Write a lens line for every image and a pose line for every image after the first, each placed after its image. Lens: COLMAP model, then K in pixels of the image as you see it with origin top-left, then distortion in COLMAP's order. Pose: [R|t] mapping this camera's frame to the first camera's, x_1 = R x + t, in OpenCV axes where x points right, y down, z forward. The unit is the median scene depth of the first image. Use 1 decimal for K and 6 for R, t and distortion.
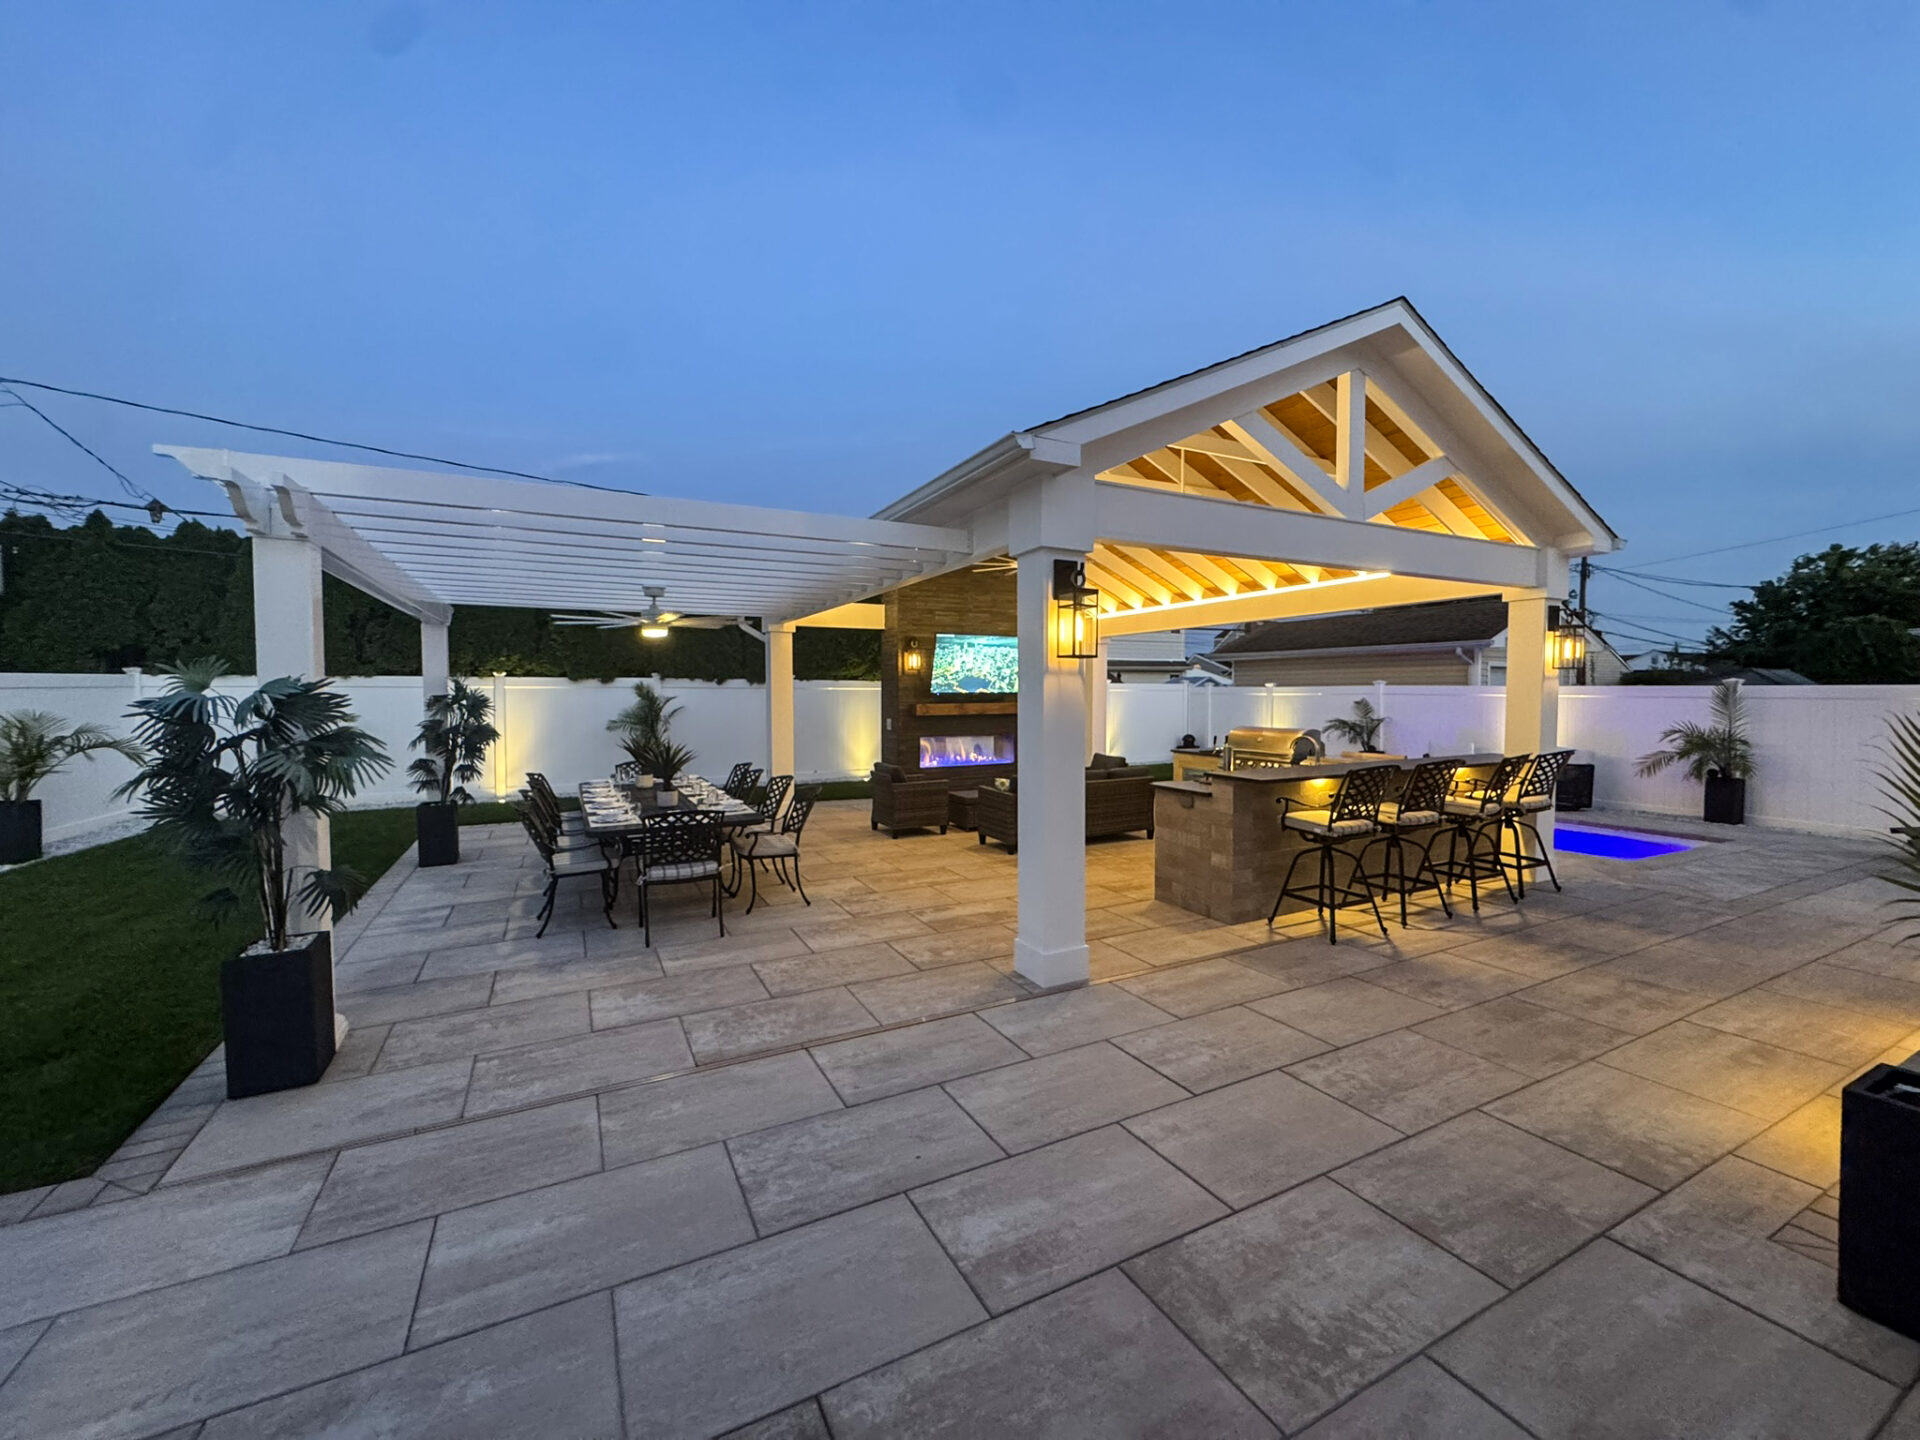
lens RADIAL K [[762.4, 0, 960.7], [0, 762.4, 723.1], [0, 0, 1]] dist [-0.002364, 0.000066]
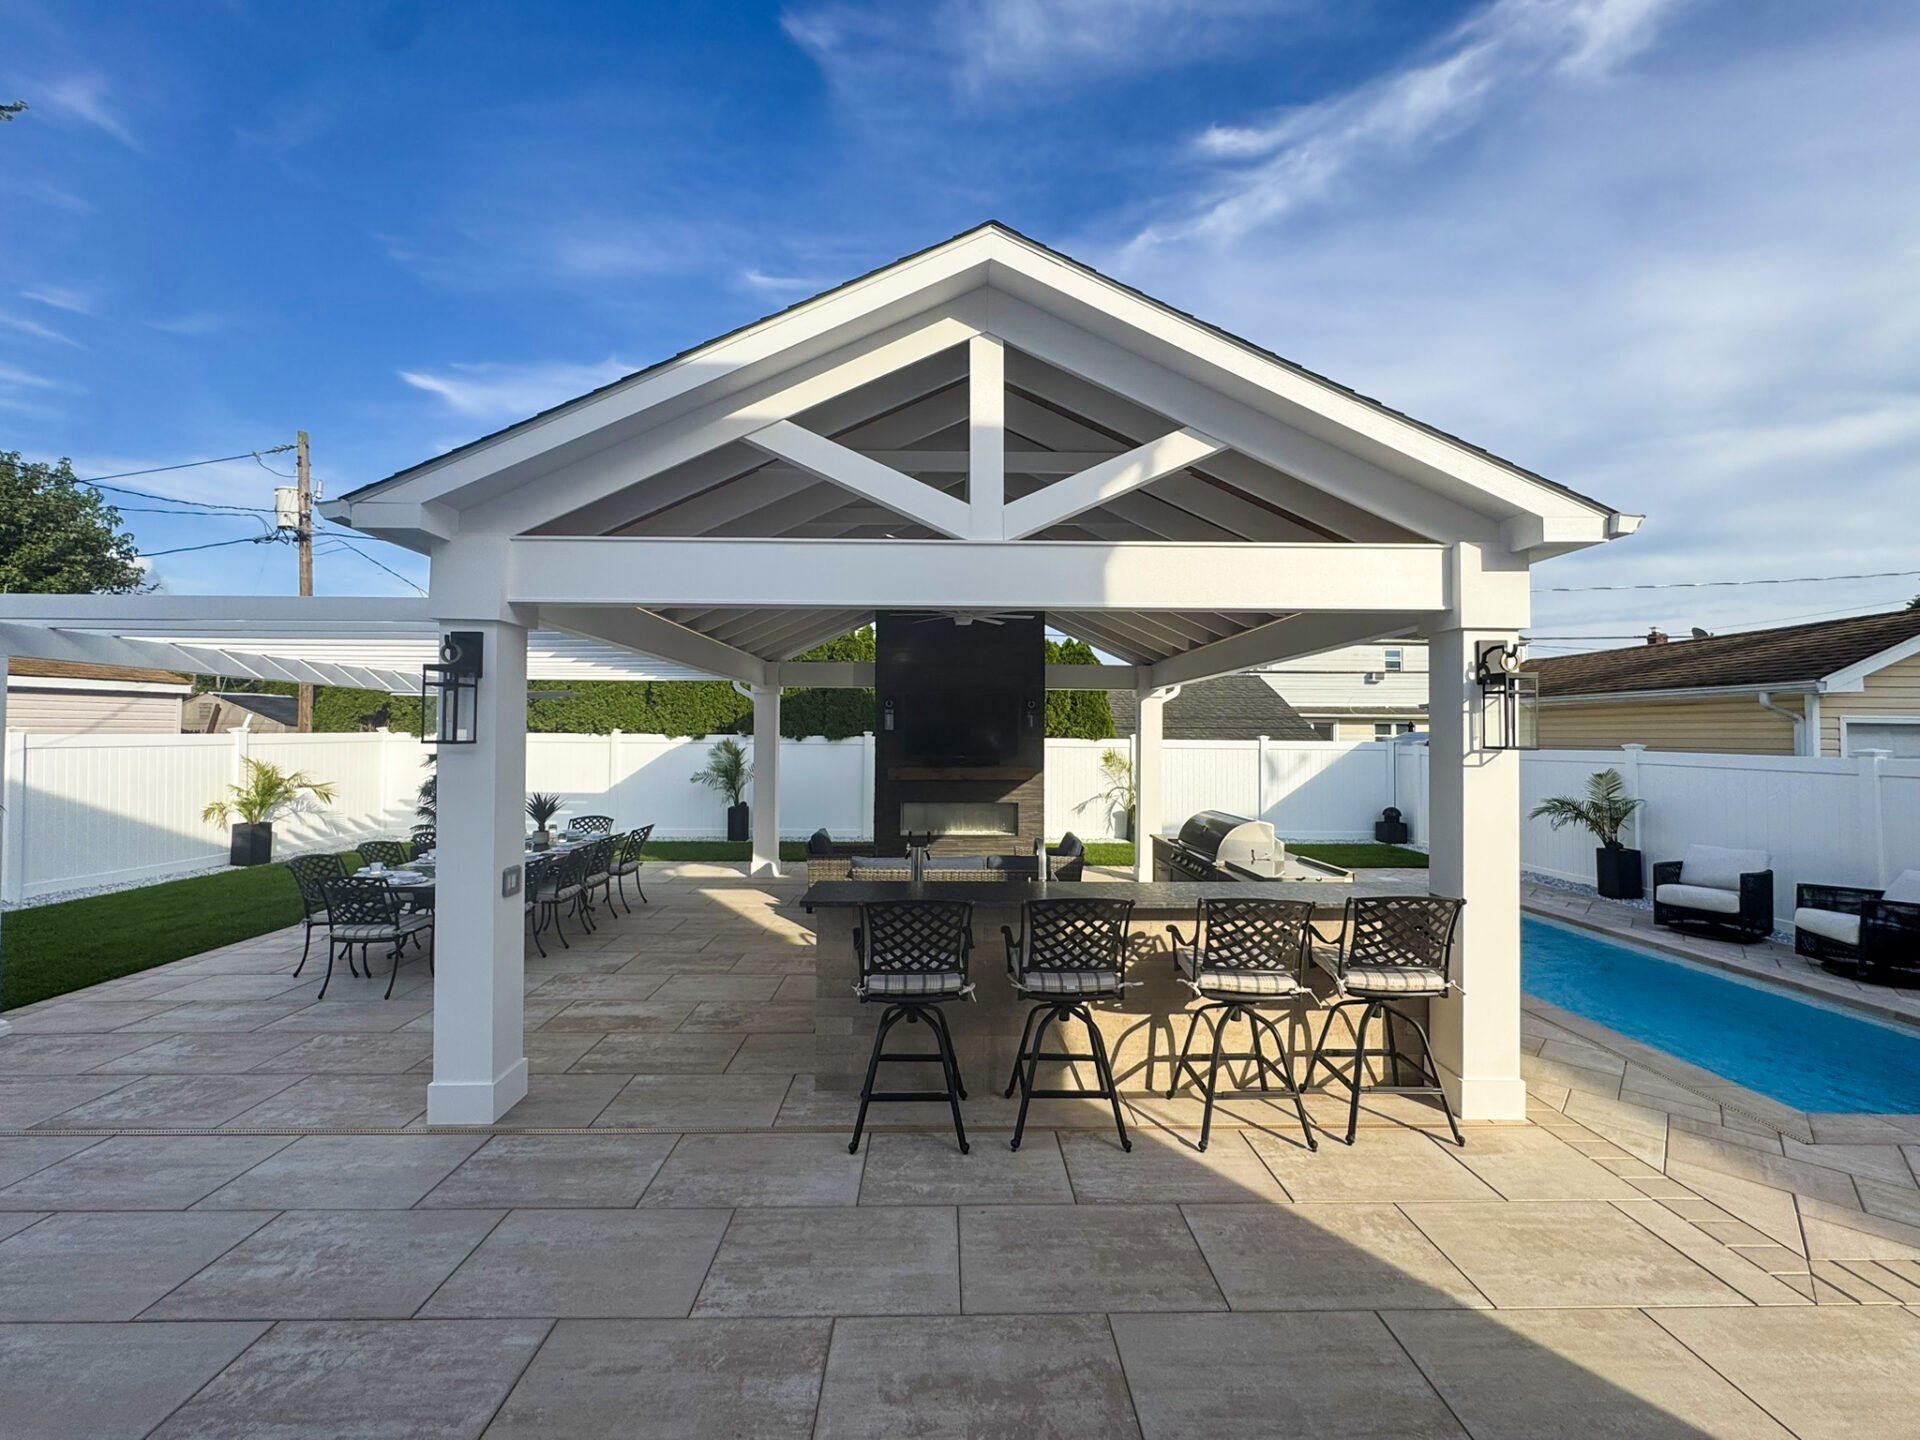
lens RADIAL K [[758.9, 0, 960.3], [0, 758.9, 725.6], [0, 0, 1]] dist [-0.002202, -0.000049]
pose [[0.899163, 0.002313, -0.437608, 0.786344], [-0.025790, 0.998528, -0.047713, -0.062745], [0.436853, 0.054188, 0.897899, 0.351729]]
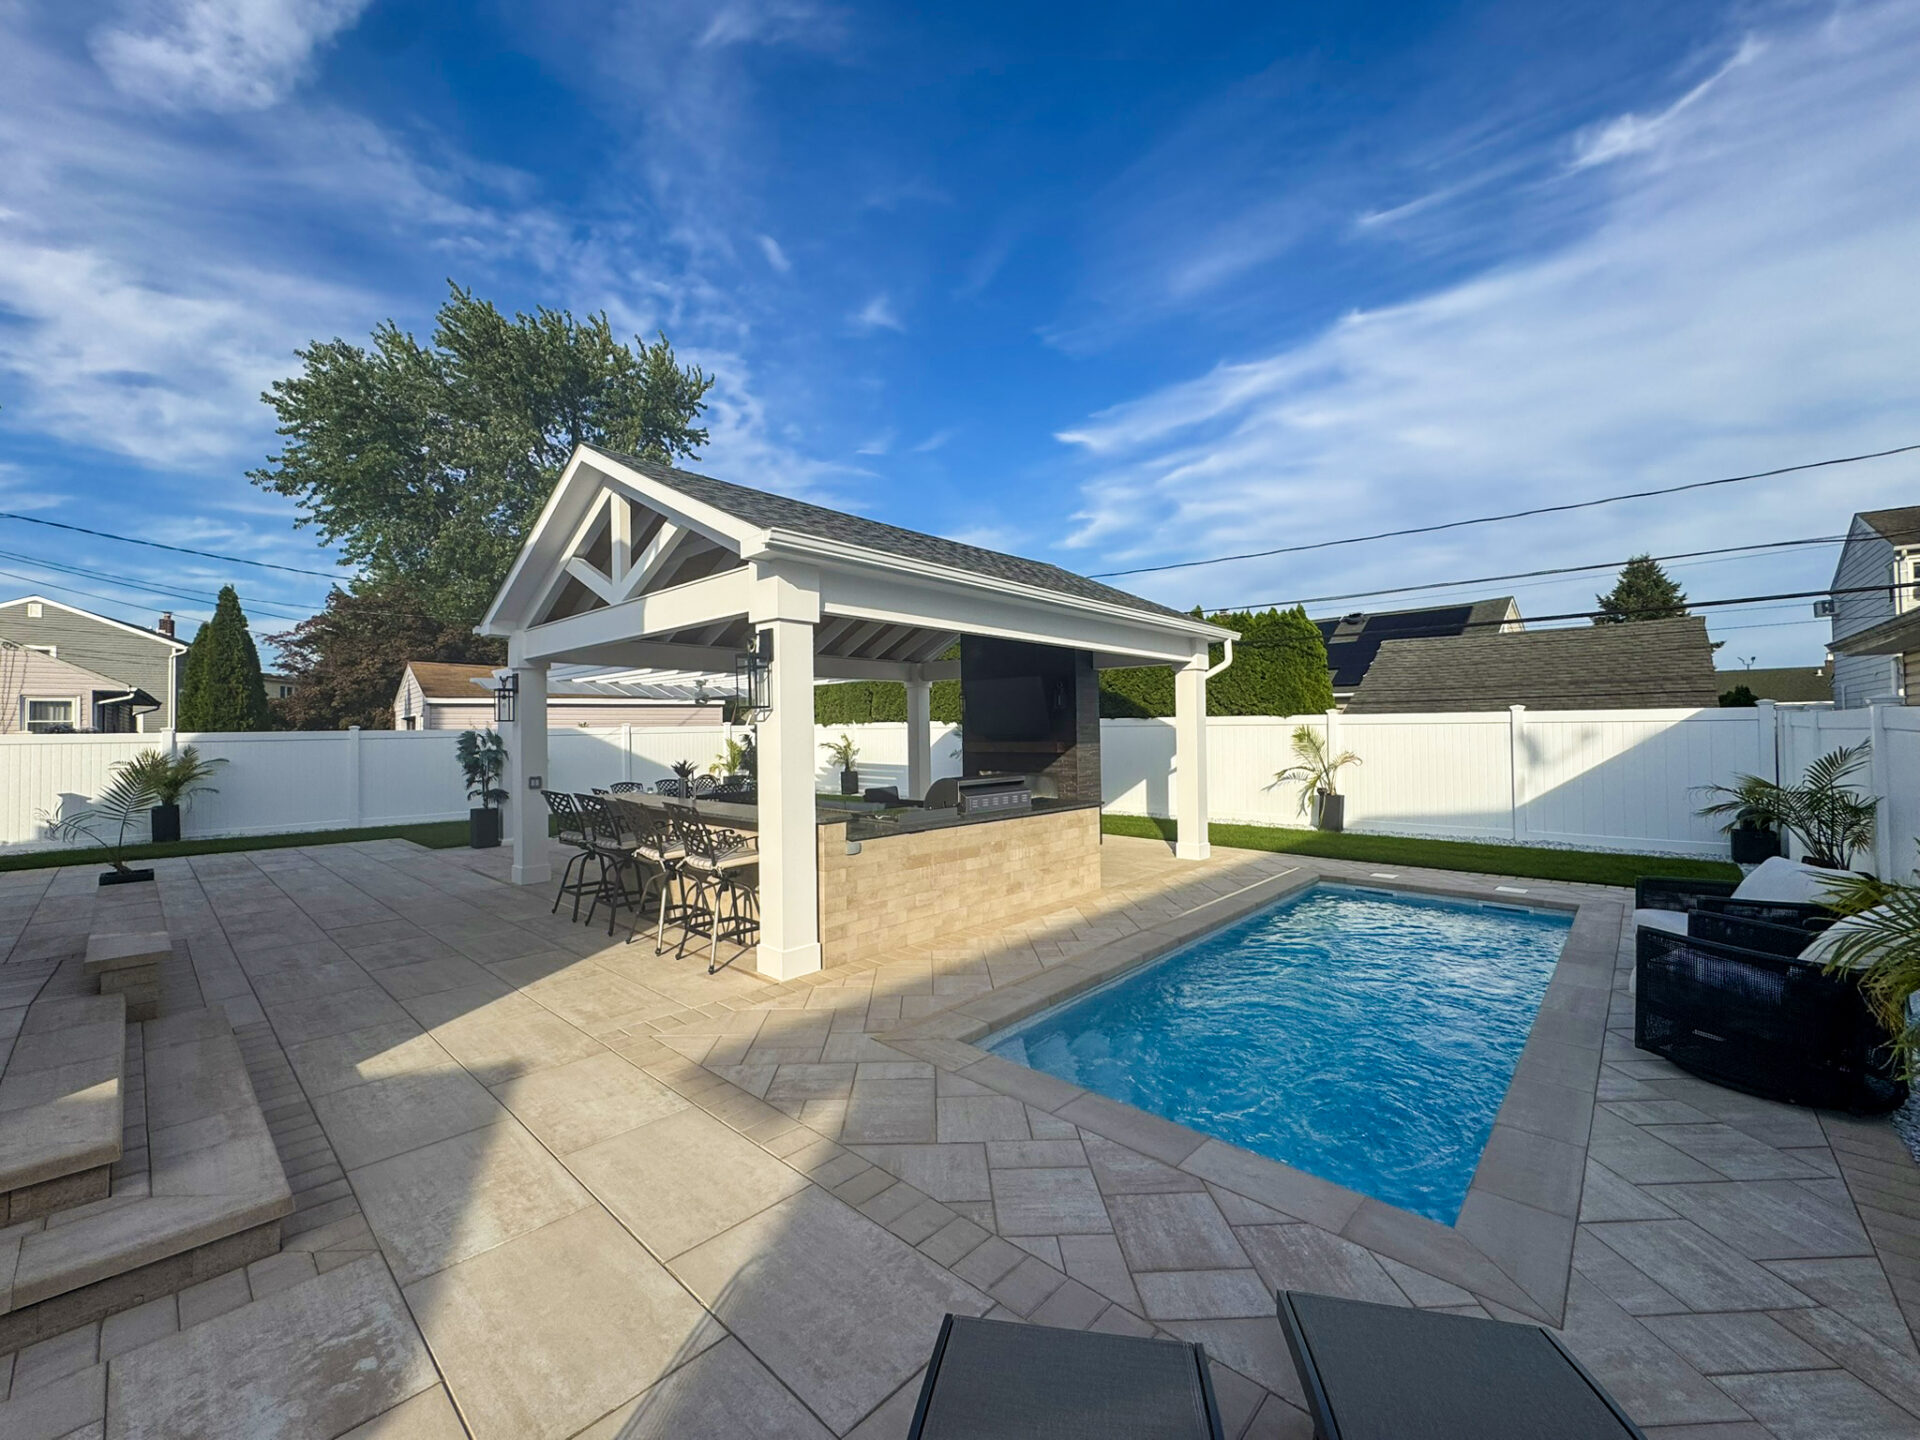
lens RADIAL K [[762.4, 0, 960.7], [0, 762.4, 723.1], [0, 0, 1]] dist [-0.002364, 0.000066]
pose [[0.350469, -0.009755, -0.936524, 1.887486], [-0.025900, 0.999462, -0.020103, -0.055244], [0.936216, 0.031302, 0.350028, 1.071241]]
